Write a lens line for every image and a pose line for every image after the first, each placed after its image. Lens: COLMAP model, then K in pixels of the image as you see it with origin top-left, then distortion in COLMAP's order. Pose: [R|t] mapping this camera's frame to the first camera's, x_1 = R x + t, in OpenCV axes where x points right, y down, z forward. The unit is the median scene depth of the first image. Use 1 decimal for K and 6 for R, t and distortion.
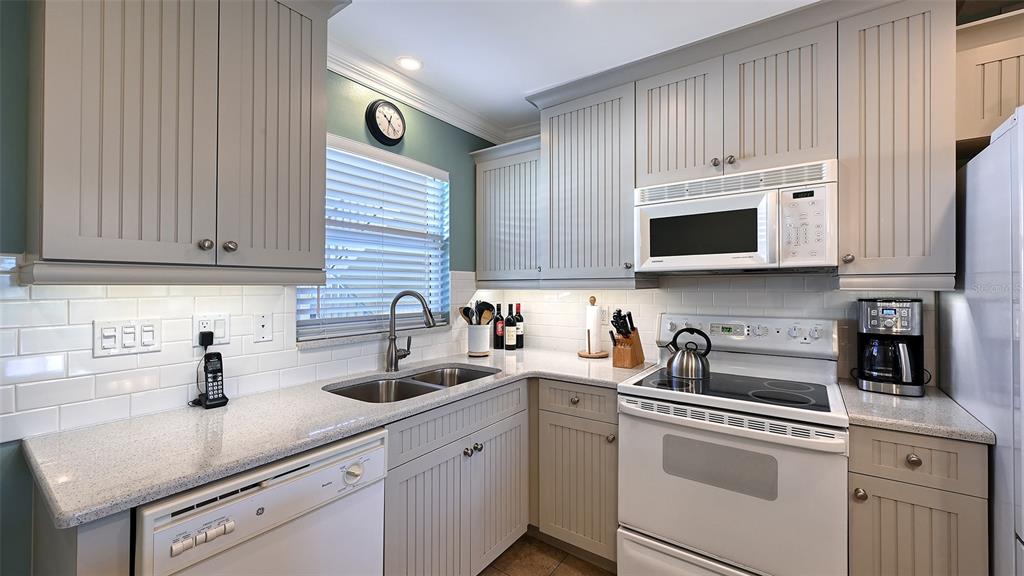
lens RADIAL K [[405.8, 0, 517.4], [0, 405.8, 283.4], [0, 0, 1]] dist [-0.000449, -0.000311]
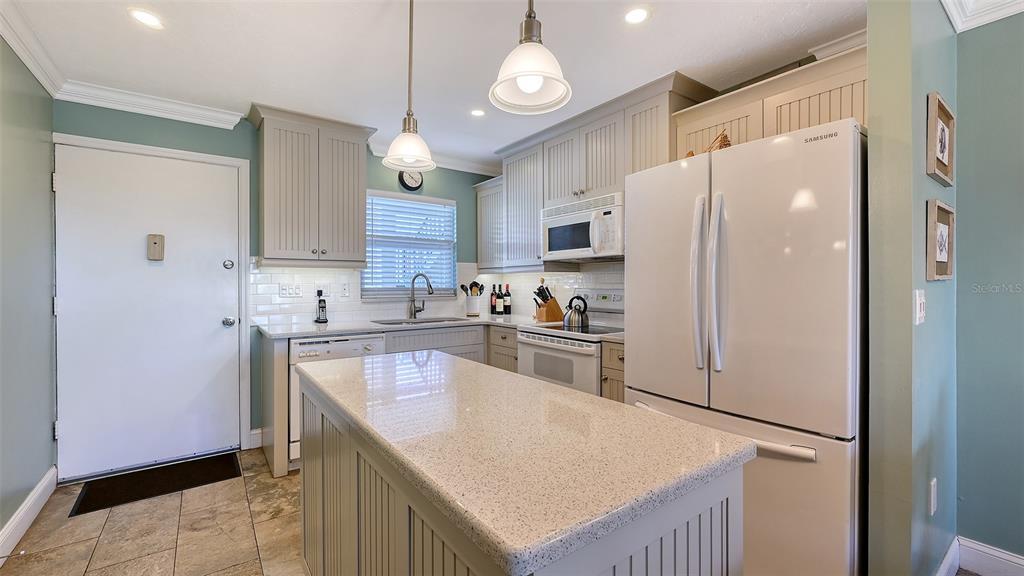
lens RADIAL K [[422.0, 0, 517.8], [0, 422.0, 285.9], [0, 0, 1]] dist [0.000382, 0.000090]
pose [[0.953173, 0.002431, -0.302415, 0.709122], [0.001841, 0.999903, 0.013841, 0.048366], [0.302420, -0.013750, 0.953076, -0.642496]]
